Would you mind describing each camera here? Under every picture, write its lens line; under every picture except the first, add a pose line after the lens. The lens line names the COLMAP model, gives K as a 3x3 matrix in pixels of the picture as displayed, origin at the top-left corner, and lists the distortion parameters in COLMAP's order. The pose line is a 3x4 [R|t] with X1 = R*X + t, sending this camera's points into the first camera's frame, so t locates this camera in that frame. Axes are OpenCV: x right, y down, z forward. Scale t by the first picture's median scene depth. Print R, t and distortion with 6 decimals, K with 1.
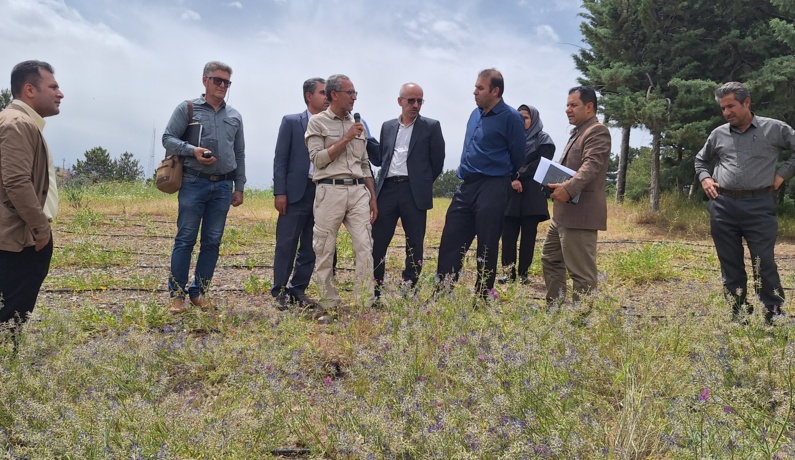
lens RADIAL K [[719.1, 0, 402.7], [0, 719.1, 220.4], [0, 0, 1]] dist [0.115031, -0.174912]
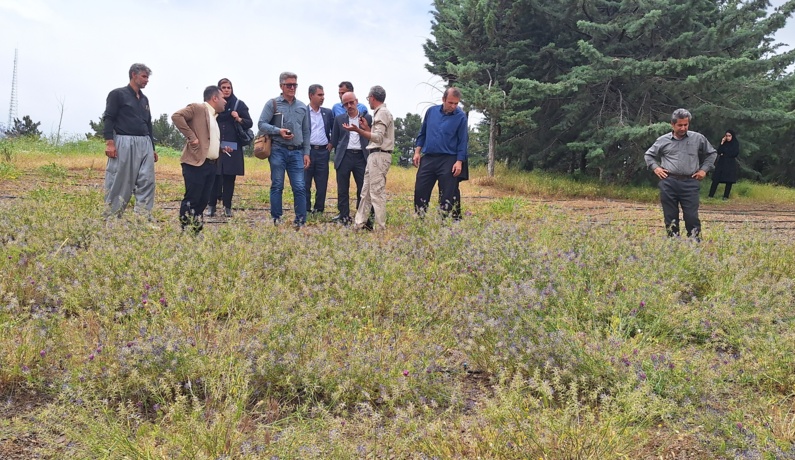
lens RADIAL K [[719.1, 0, 399.6], [0, 719.1, 247.3], [0, 0, 1]] dist [0.115031, -0.174912]
pose [[0.963905, -0.006640, 0.266162, -0.180138], [-0.016421, 0.996303, 0.084323, 0.009233], [-0.265738, -0.085650, 0.960233, -0.253925]]
